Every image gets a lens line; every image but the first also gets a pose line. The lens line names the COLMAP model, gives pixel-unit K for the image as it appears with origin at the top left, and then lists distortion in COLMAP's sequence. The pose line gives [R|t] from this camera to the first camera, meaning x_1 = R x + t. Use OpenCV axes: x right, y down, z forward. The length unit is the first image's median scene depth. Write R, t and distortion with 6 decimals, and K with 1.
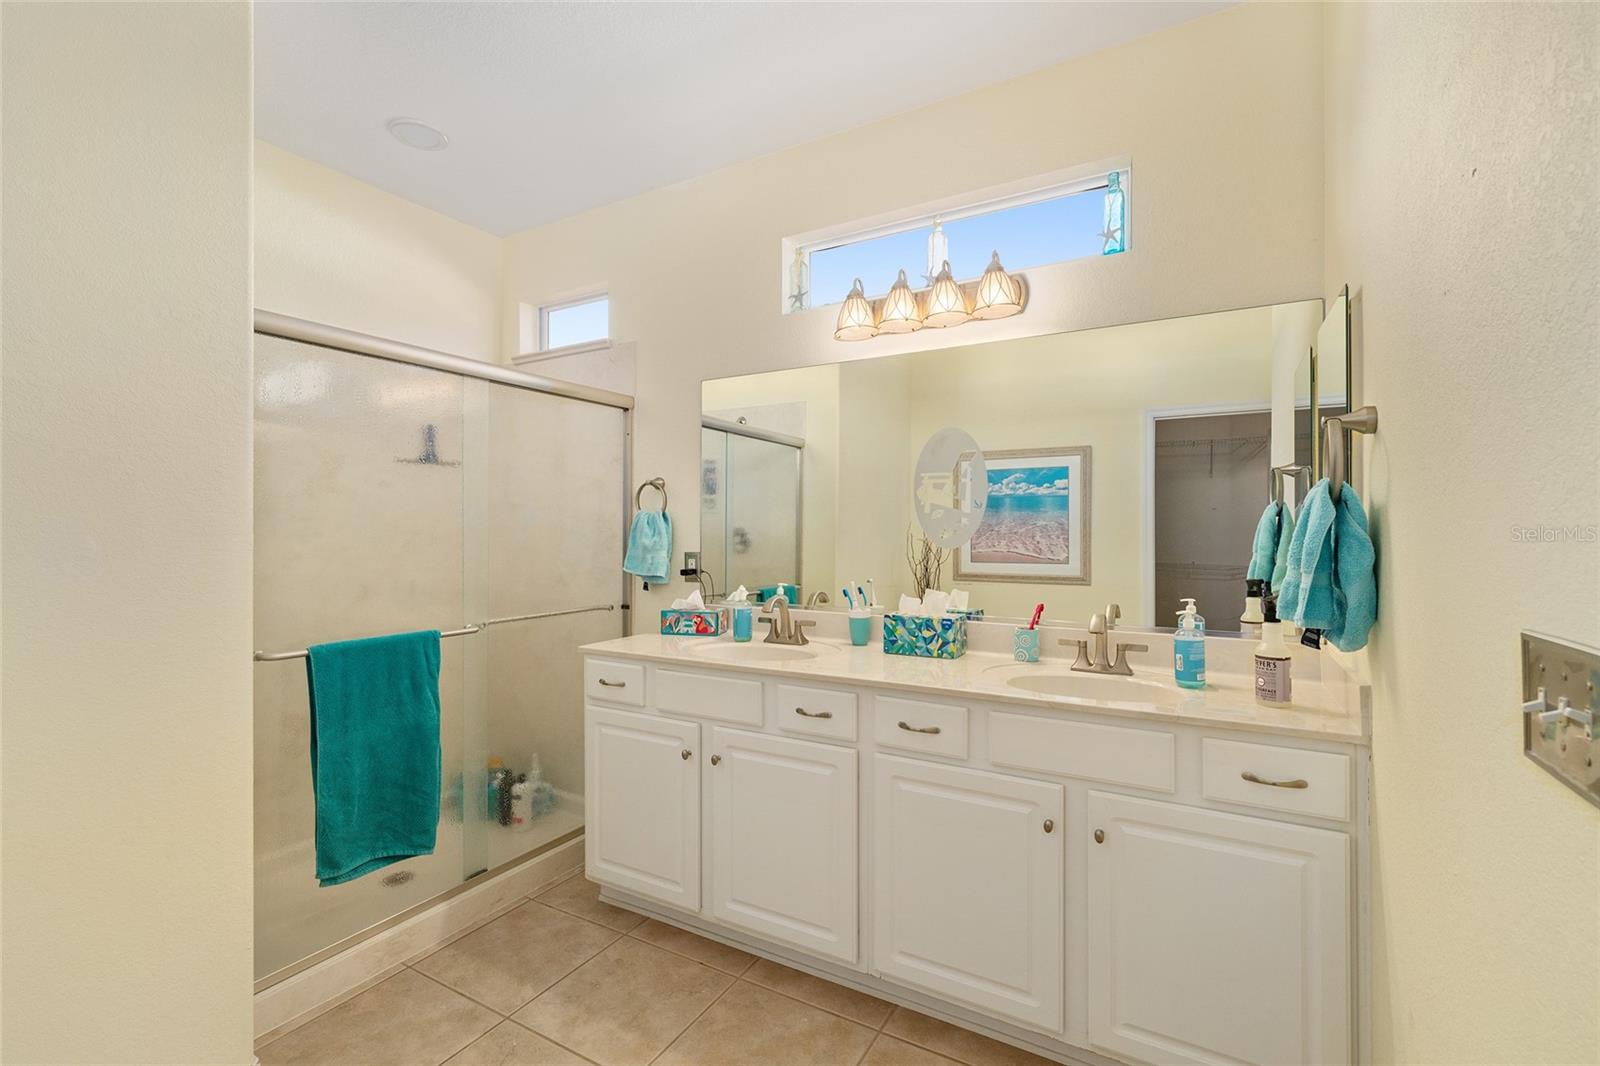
lens RADIAL K [[706.6, 0, 804.3], [0, 706.6, 528.1], [0, 0, 1]] dist [-0.002510, -0.000934]
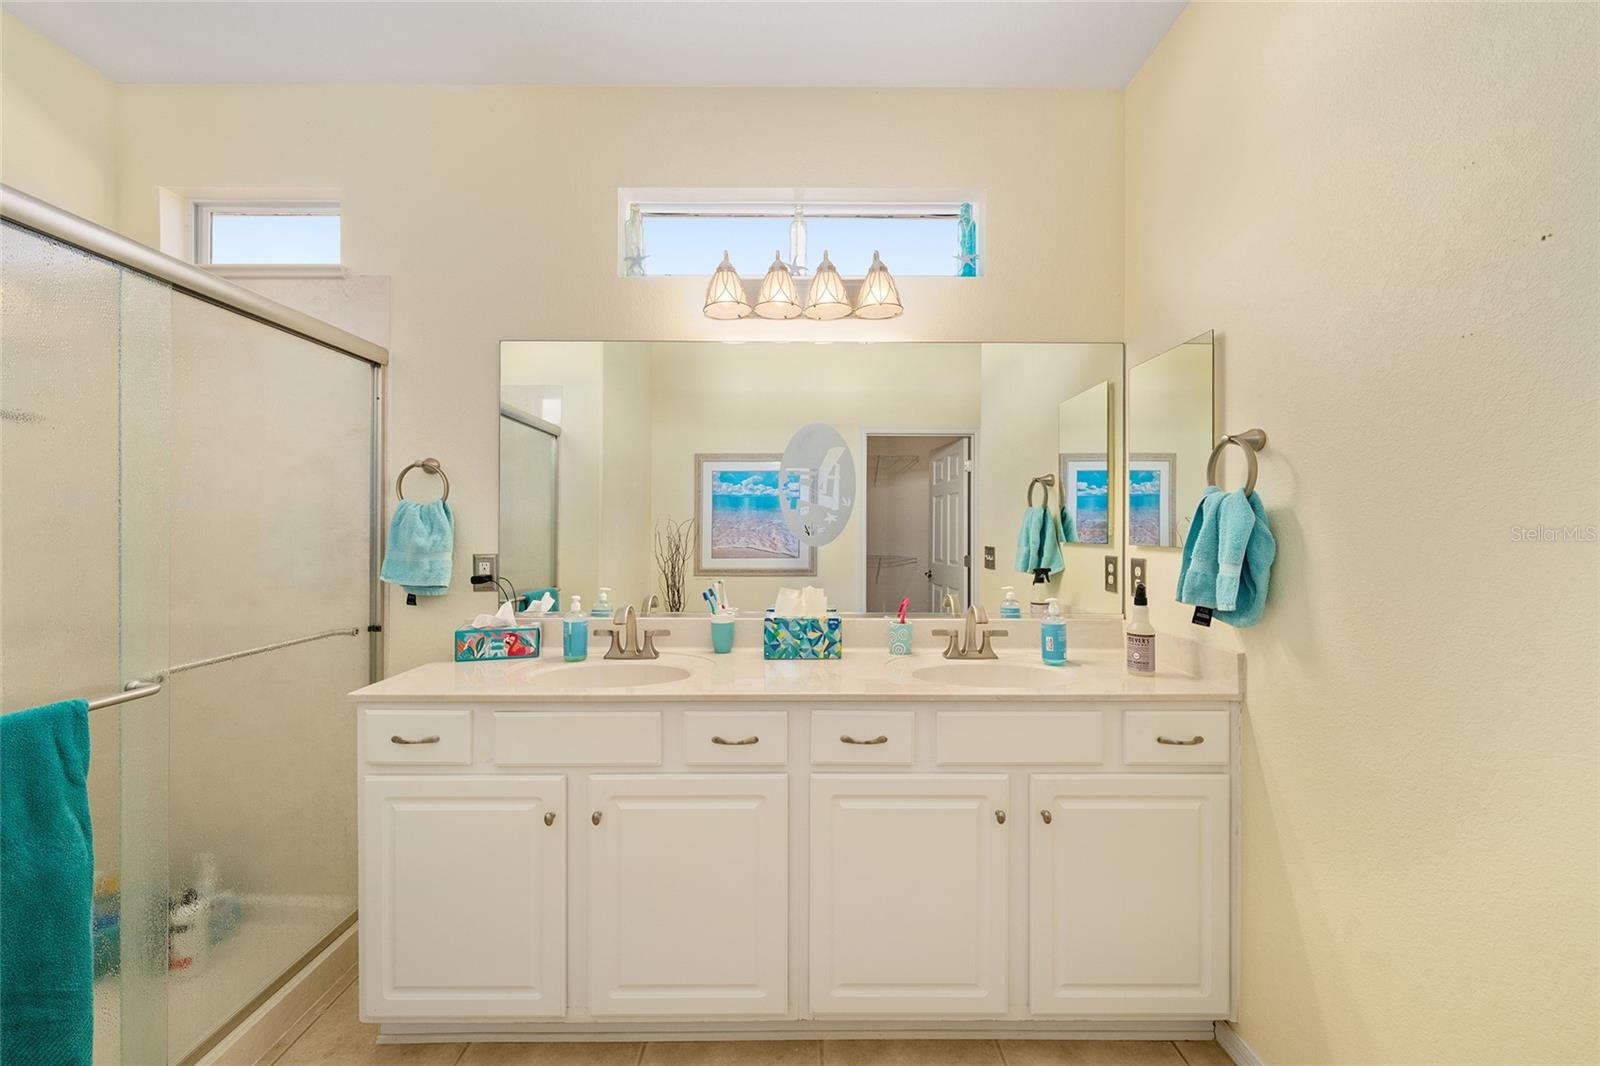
lens RADIAL K [[630.9, 0, 797.6], [0, 630.9, 529.0], [0, 0, 1]] dist [-0.002791, 0.000266]
pose [[0.863926, 0.002015, 0.503615, -0.279821], [-0.004685, 0.999981, 0.004037, 0.001562], [-0.503597, -0.005847, 0.863919, 0.273357]]
